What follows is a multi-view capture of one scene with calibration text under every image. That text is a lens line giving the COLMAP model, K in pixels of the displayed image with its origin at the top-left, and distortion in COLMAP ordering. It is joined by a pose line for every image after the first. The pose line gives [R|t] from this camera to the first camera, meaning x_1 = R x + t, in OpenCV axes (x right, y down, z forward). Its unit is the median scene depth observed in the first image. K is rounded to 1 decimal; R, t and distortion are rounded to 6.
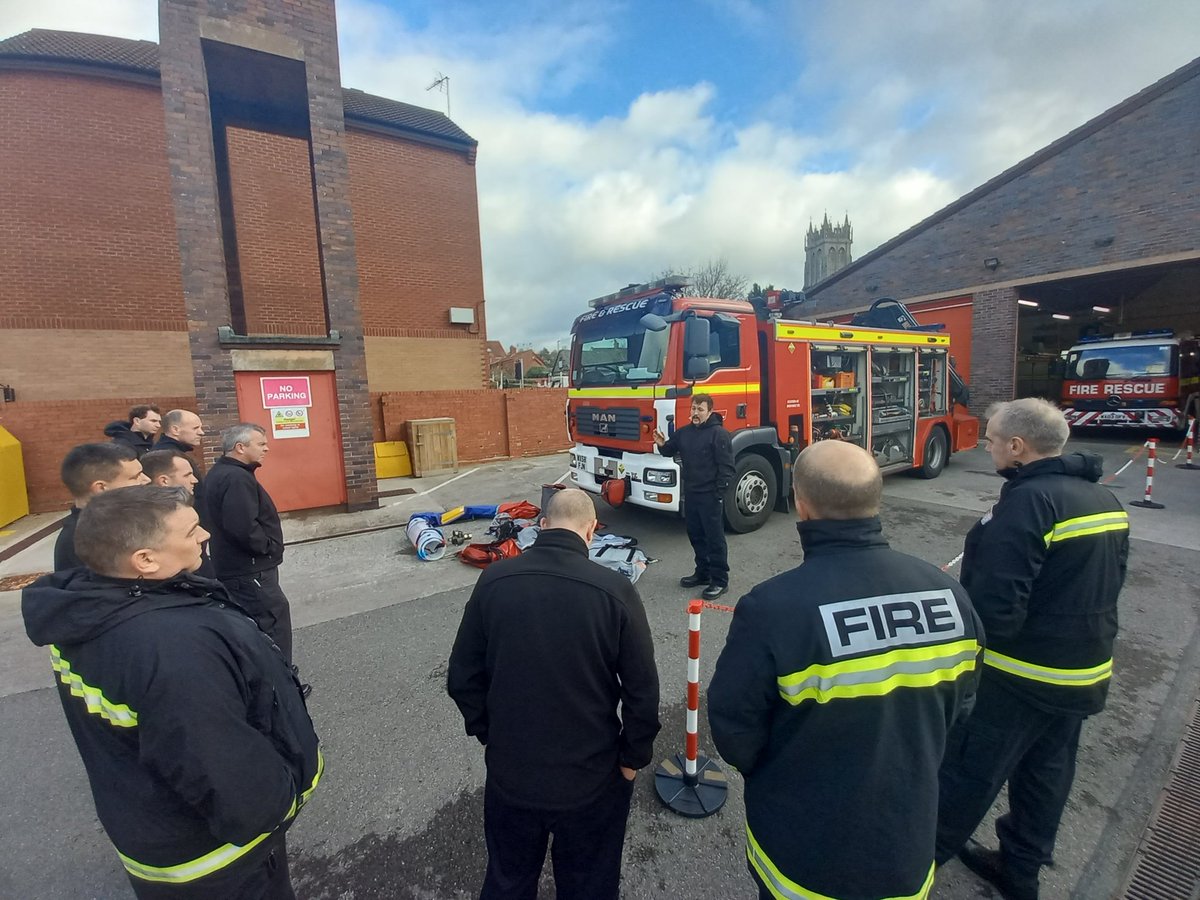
lens RADIAL K [[564.4, 0, 544.0], [0, 564.4, 437.5], [0, 0, 1]] dist [0.028342, -0.027038]
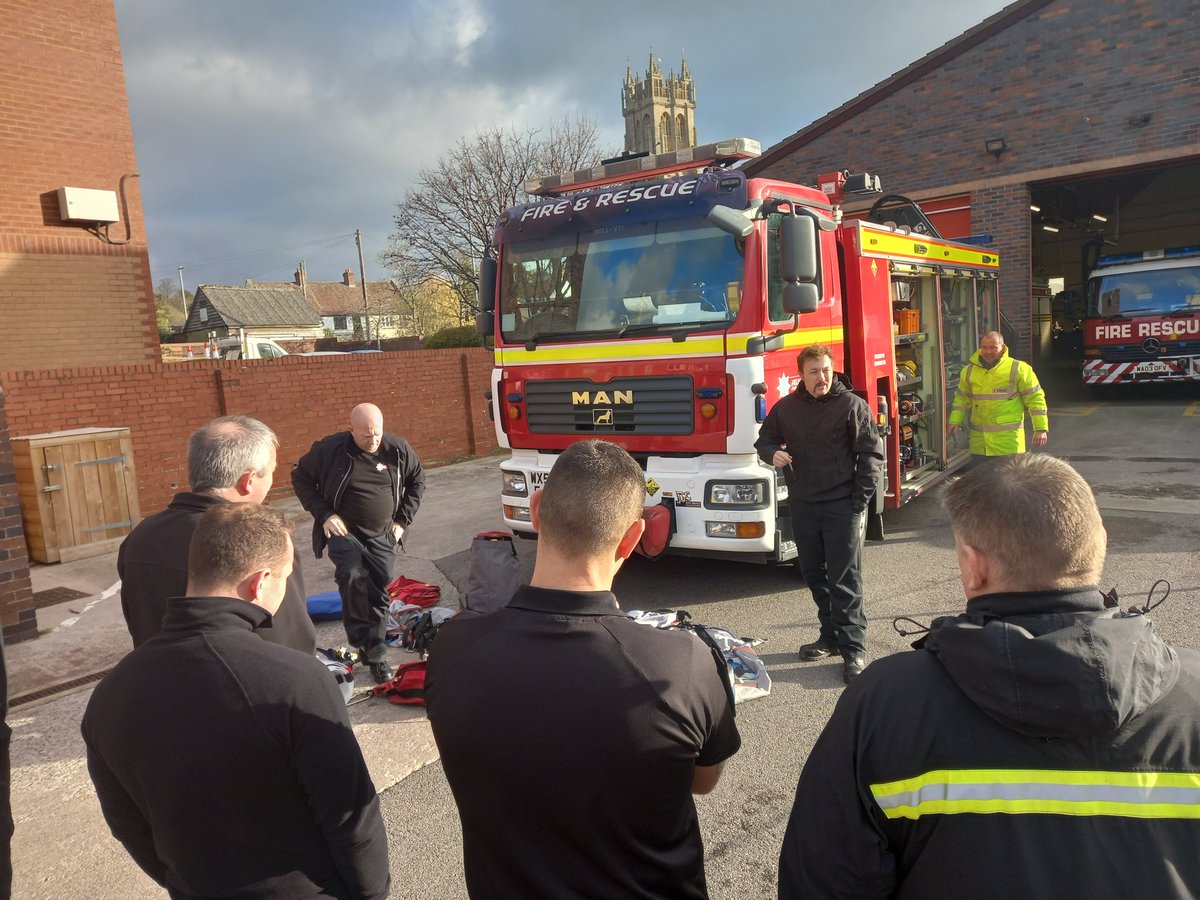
lens RADIAL K [[1066.0, 0, 600.0], [0, 1066.0, 450.0], [0, 0, 1]] dist [0.099816, -0.111814]
pose [[0.908064, -0.068221, 0.413237, -0.210495], [0.069655, 0.997503, 0.011614, 0.001838], [-0.412998, 0.018238, 0.910549, 0.045274]]
